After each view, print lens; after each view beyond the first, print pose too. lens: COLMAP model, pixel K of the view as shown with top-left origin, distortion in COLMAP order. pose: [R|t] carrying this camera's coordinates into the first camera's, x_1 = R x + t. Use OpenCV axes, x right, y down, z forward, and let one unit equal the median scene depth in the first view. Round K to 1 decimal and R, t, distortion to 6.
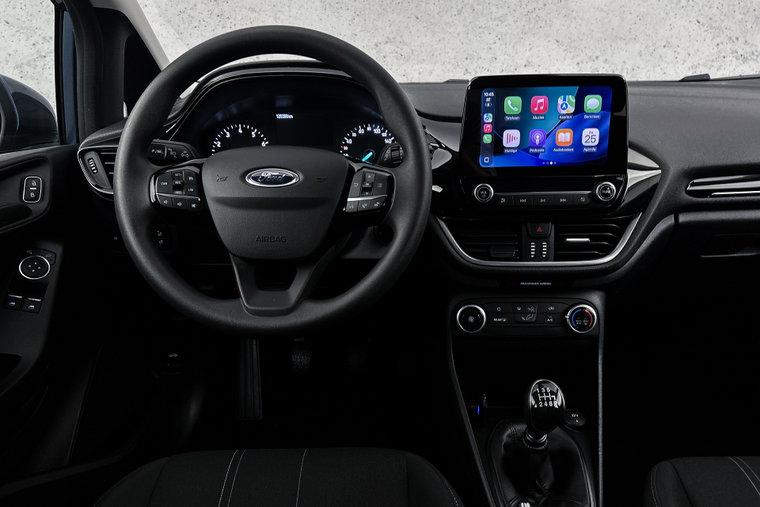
lens RADIAL K [[573.7, 0, 383.3], [0, 573.7, 260.8], [0, 0, 1]] dist [0.060105, -0.062123]
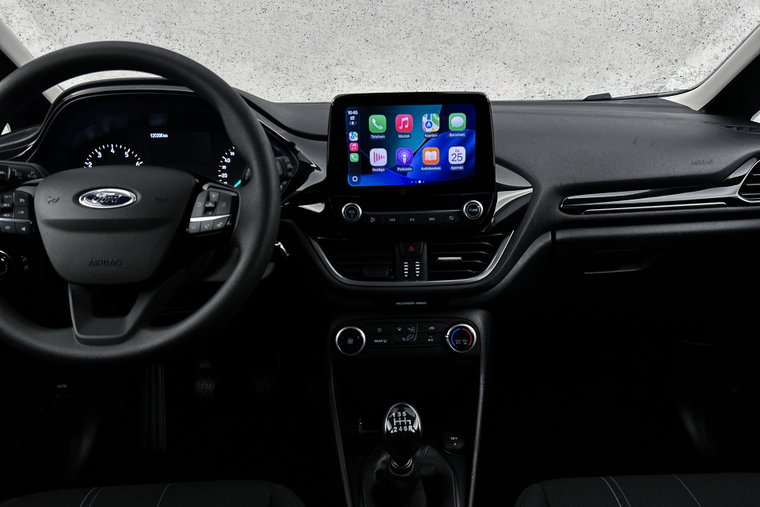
lens RADIAL K [[573.7, 0, 383.2], [0, 573.7, 259.7], [0, 0, 1]] dist [0.060105, -0.062123]
pose [[0.998823, -0.015873, 0.045829, 0.167240], [0.017538, 0.999192, -0.036153, -0.000611], [-0.045219, 0.036914, 0.998295, 0.021958]]
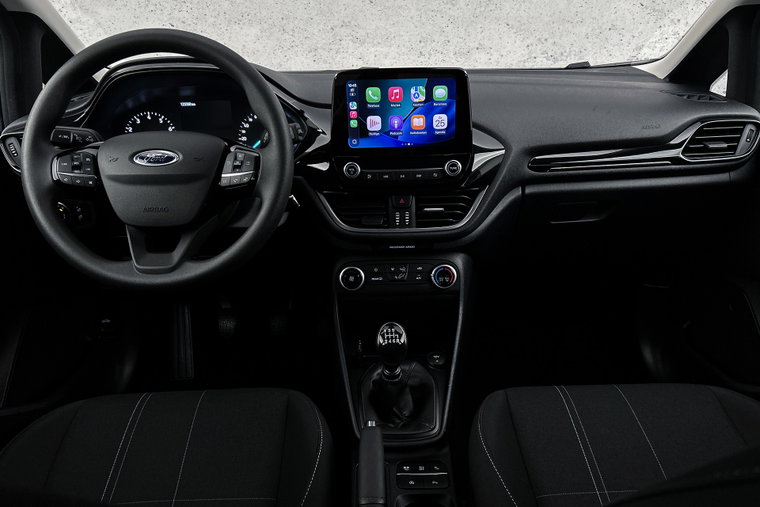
lens RADIAL K [[573.7, 0, 381.8], [0, 573.7, 259.4], [0, 0, 1]] dist [0.060105, -0.062123]
pose [[0.999368, -0.017379, 0.031008, 0.179985], [0.016498, 0.999459, 0.028442, 0.029934], [-0.031485, -0.027912, 0.999114, -0.167358]]
